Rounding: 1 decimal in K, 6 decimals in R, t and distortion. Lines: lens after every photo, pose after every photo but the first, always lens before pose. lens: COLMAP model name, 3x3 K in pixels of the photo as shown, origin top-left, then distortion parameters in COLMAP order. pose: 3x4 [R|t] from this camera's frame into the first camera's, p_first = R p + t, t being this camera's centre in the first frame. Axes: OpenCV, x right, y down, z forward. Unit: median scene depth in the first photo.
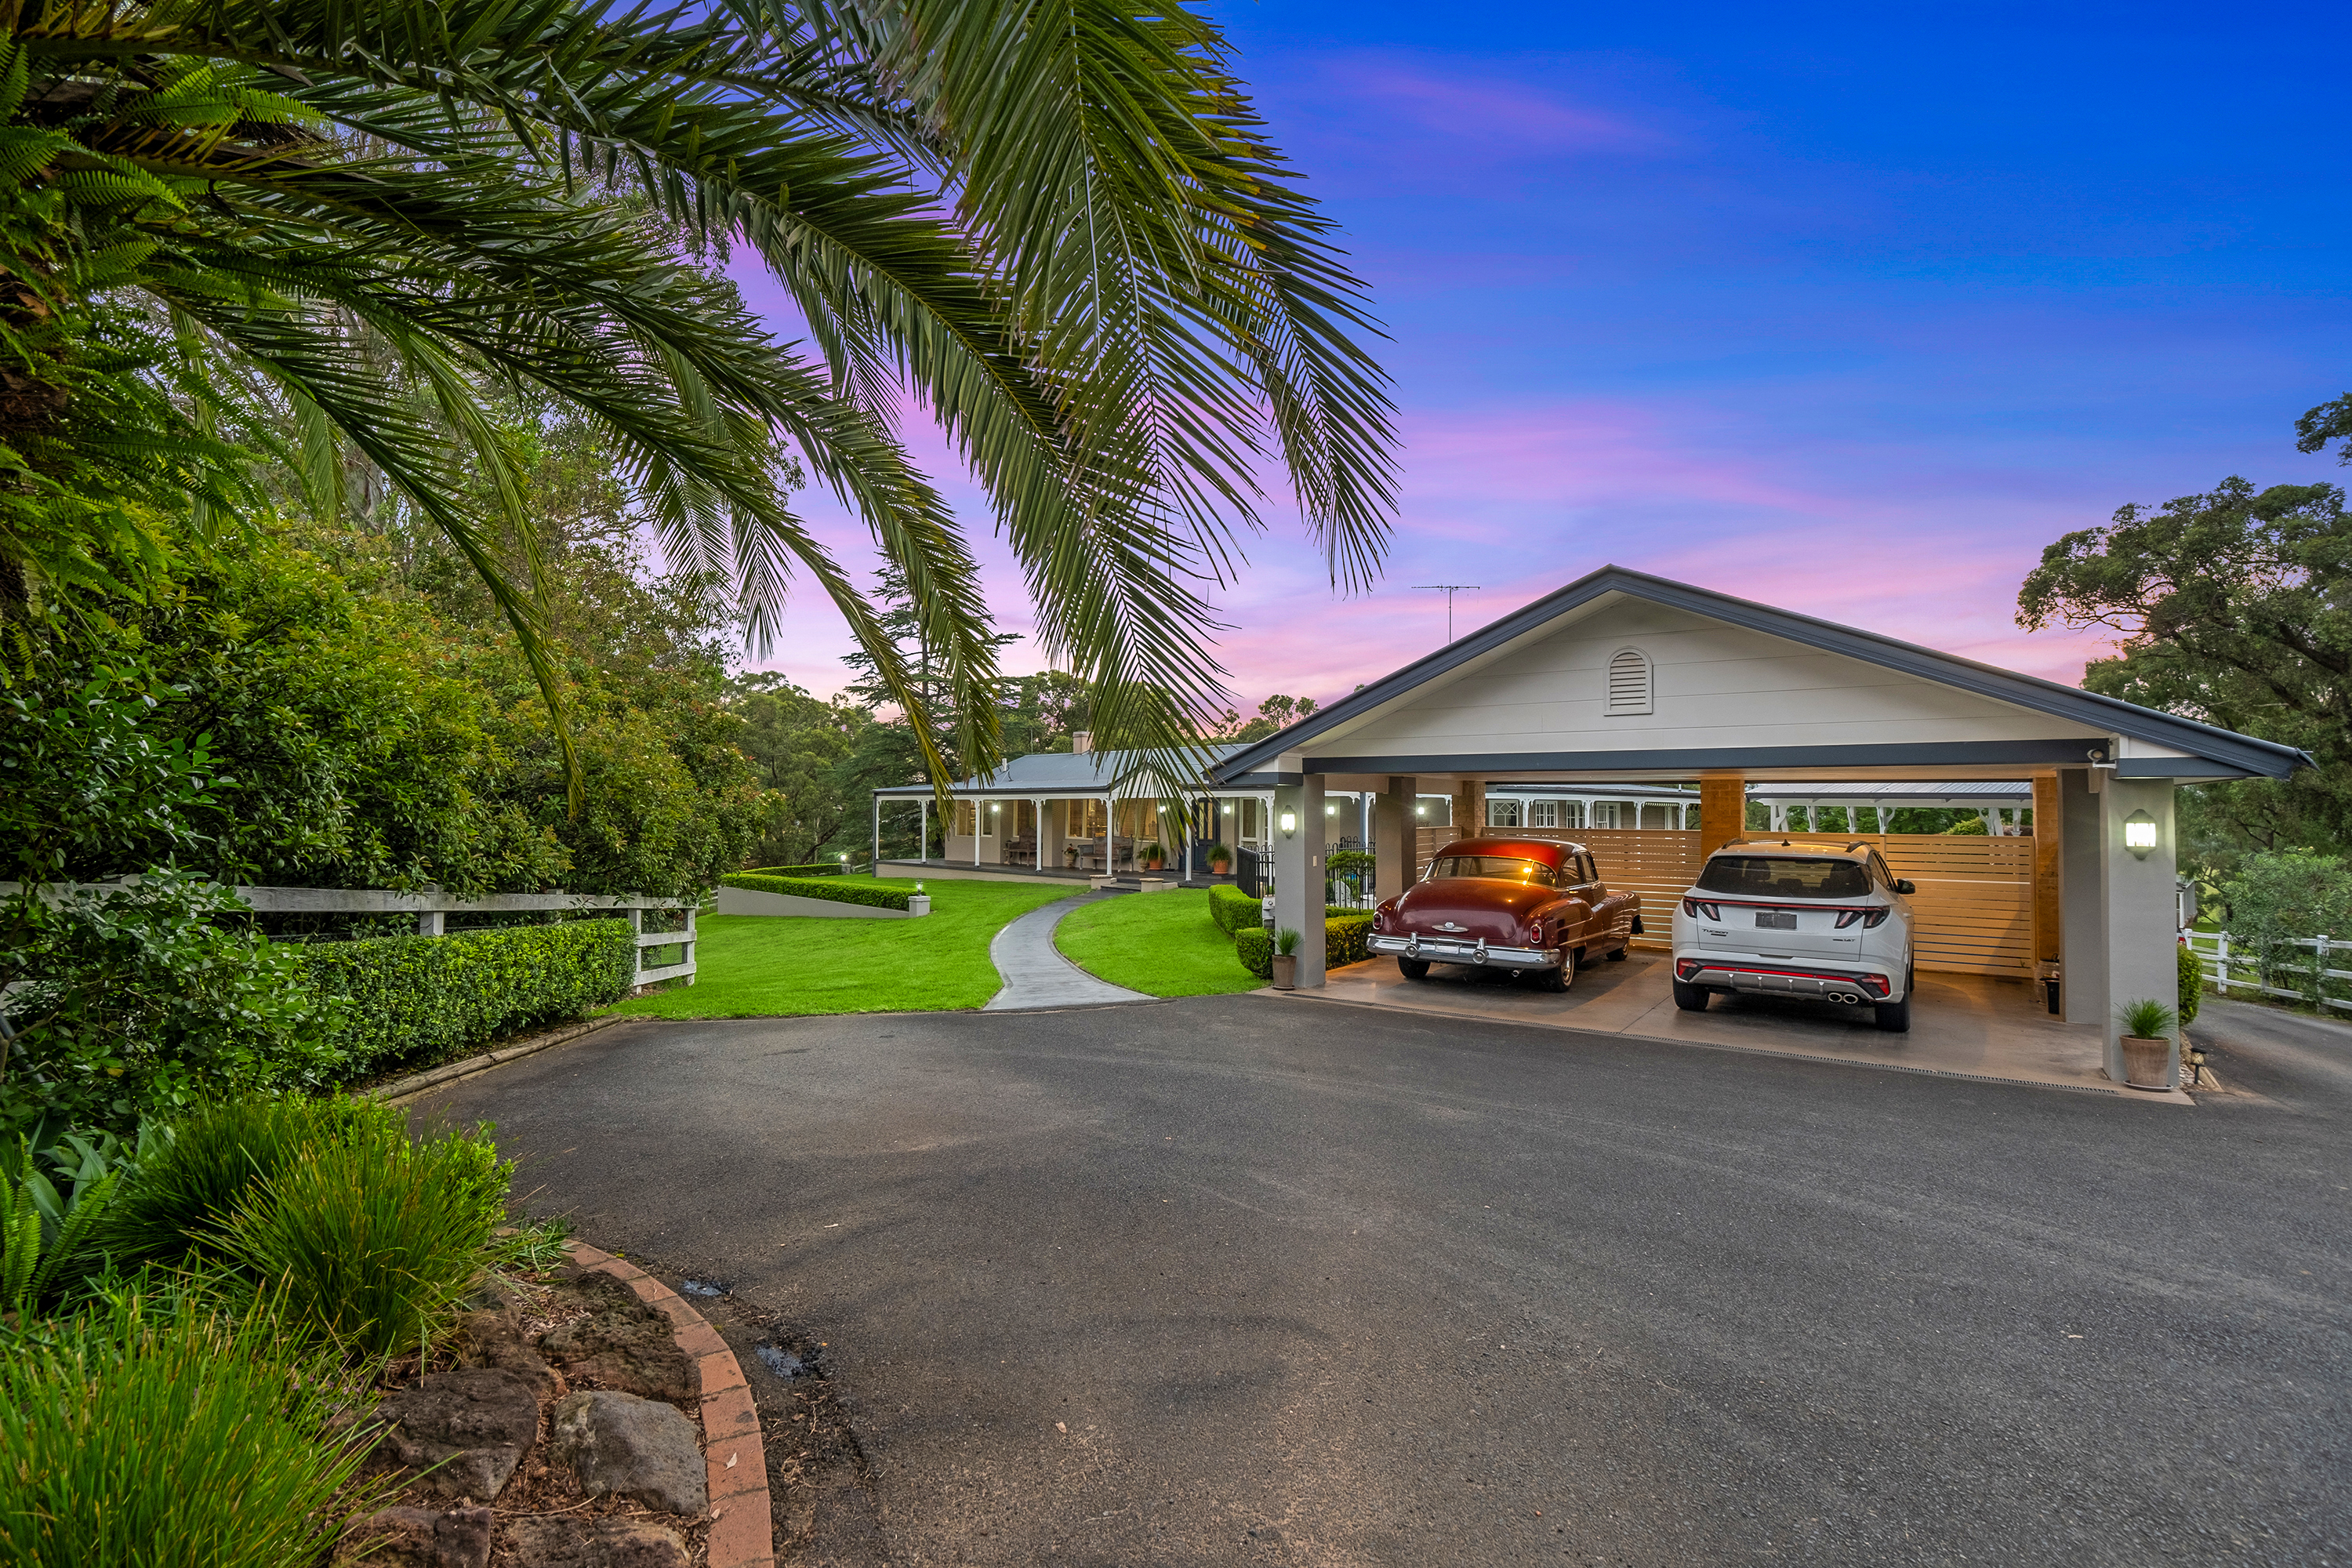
lens RADIAL K [[1146.7, 0, 1175.5], [0, 1146.7, 783.9], [0, 0, 1]] dist [0.000273, -0.000019]
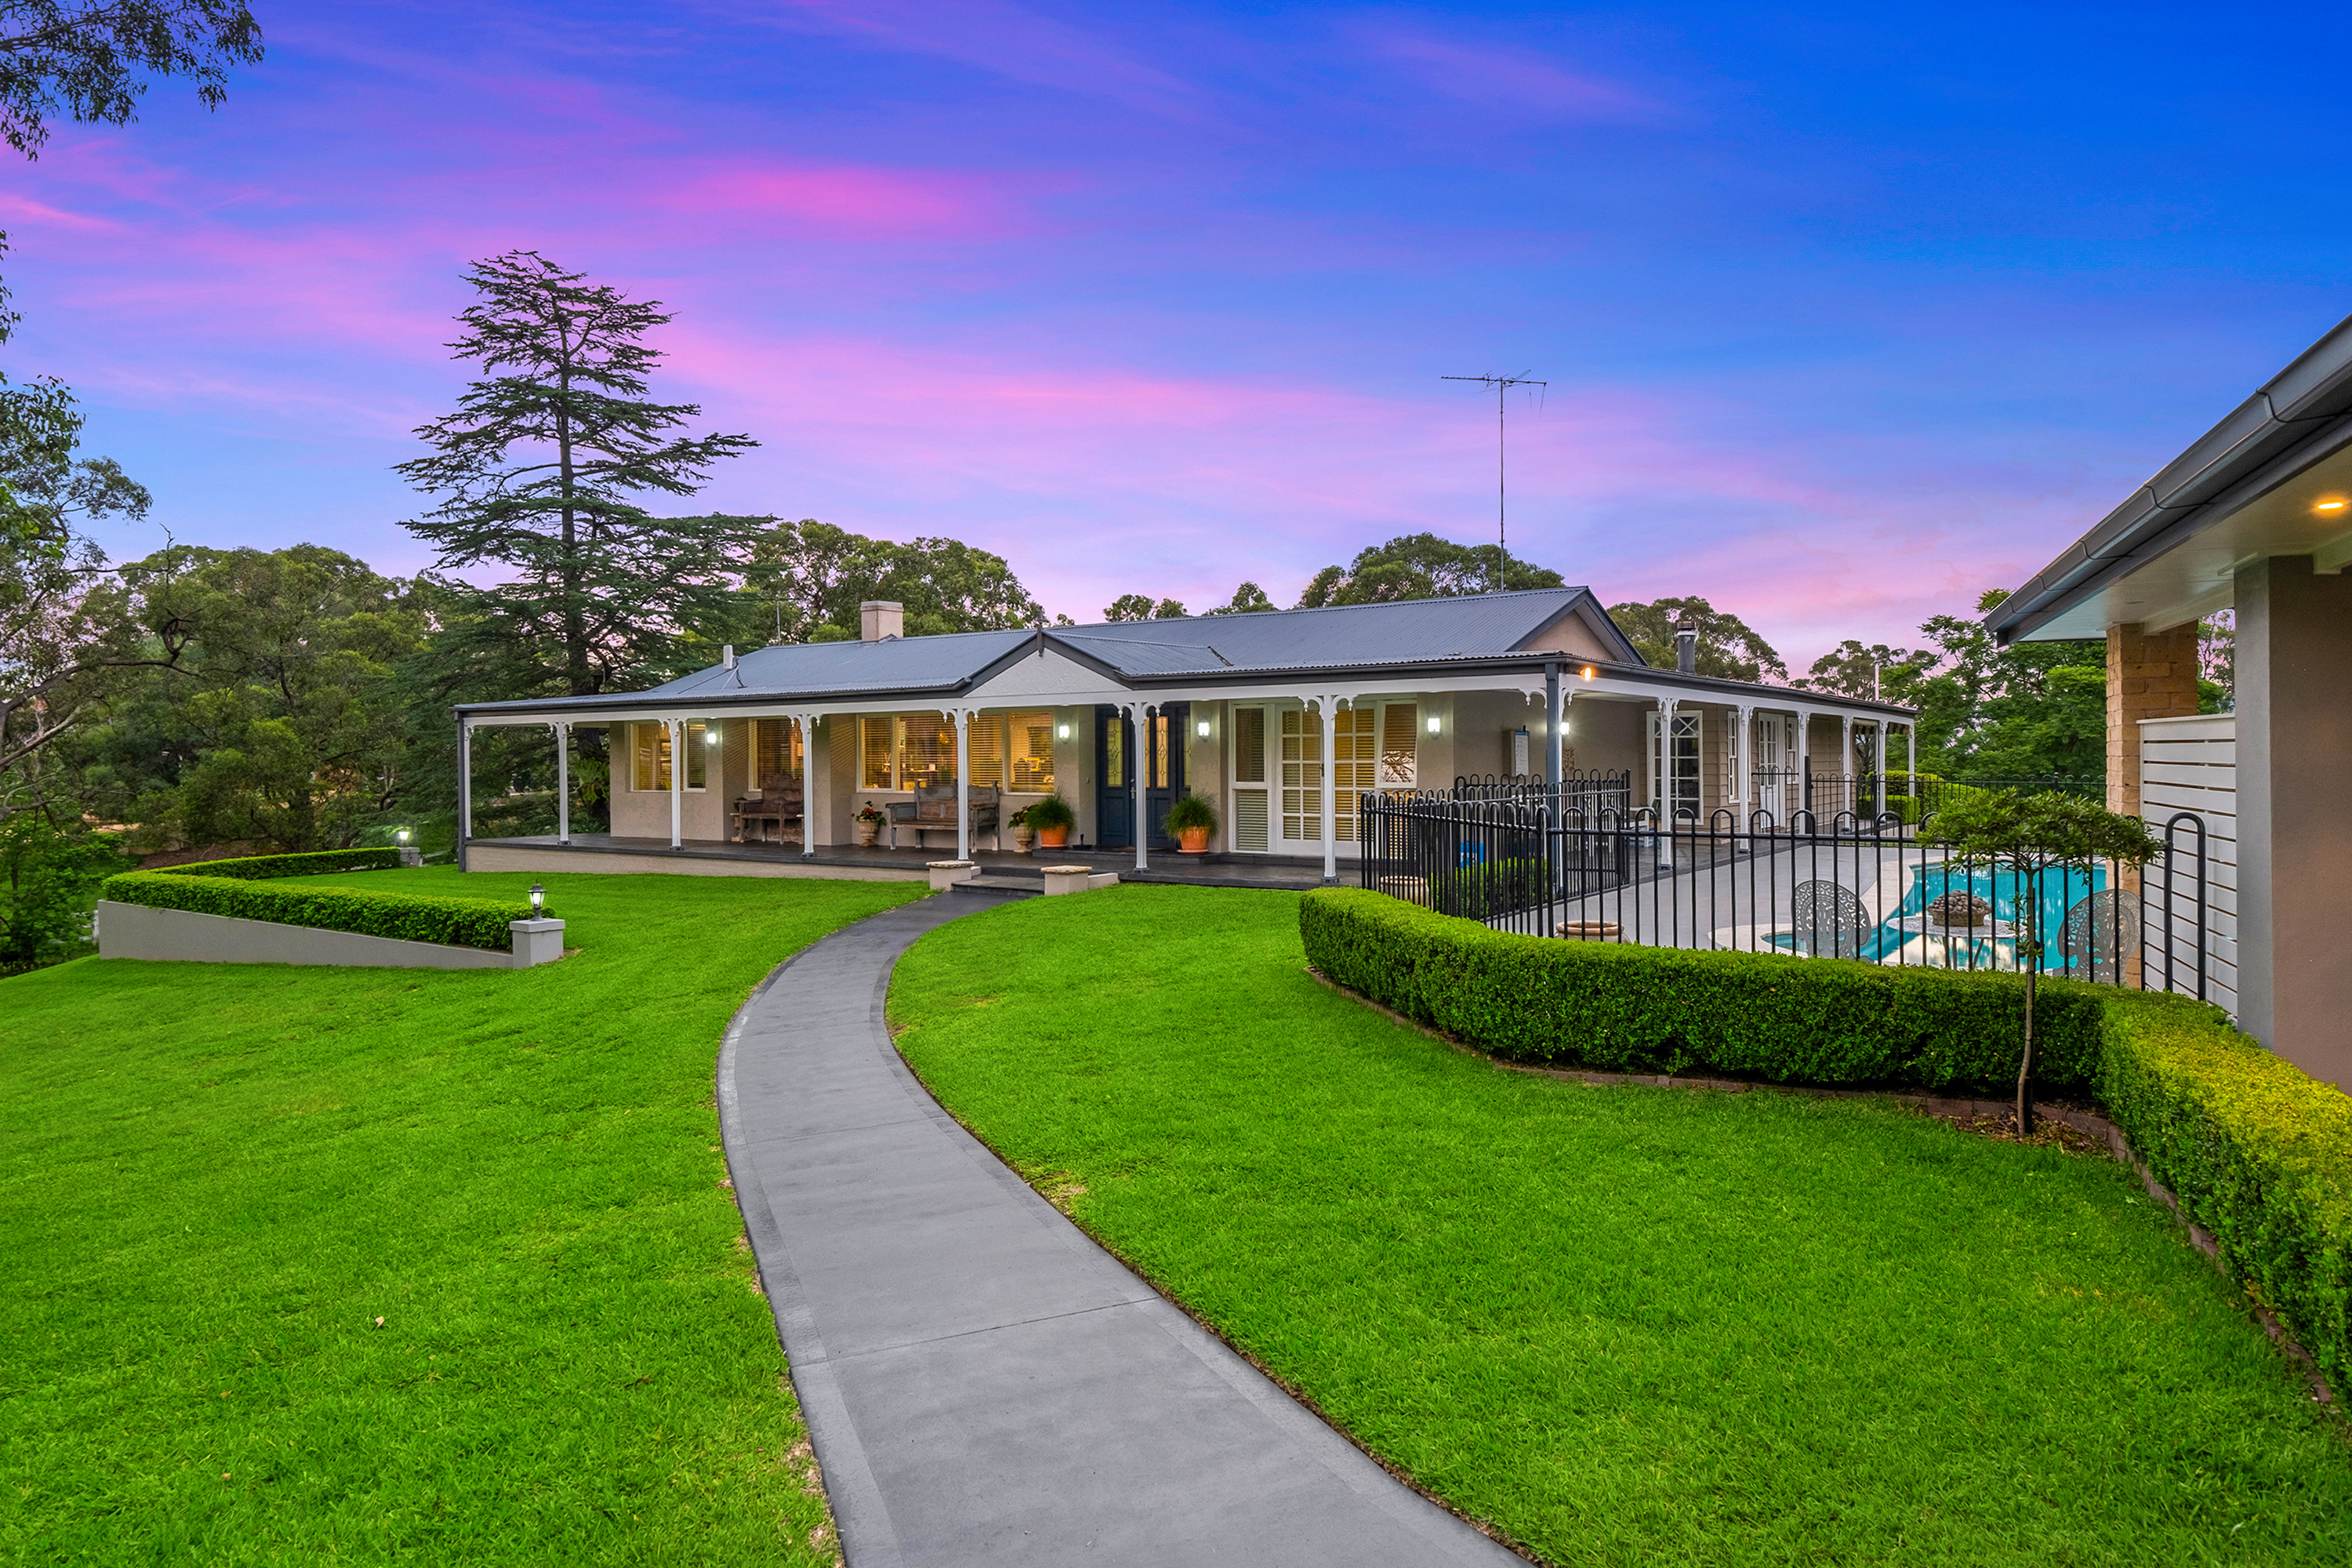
lens RADIAL K [[1188.8, 0, 1241.2], [0, 1188.8, 784.6], [0, 0, 1]] dist [-0.005409, -0.000125]
pose [[0.962904, -0.010471, 0.269640, -0.073621], [0.002022, 0.999499, 0.031592, 0.027743], [-0.269836, -0.029875, 0.962443, 0.429049]]
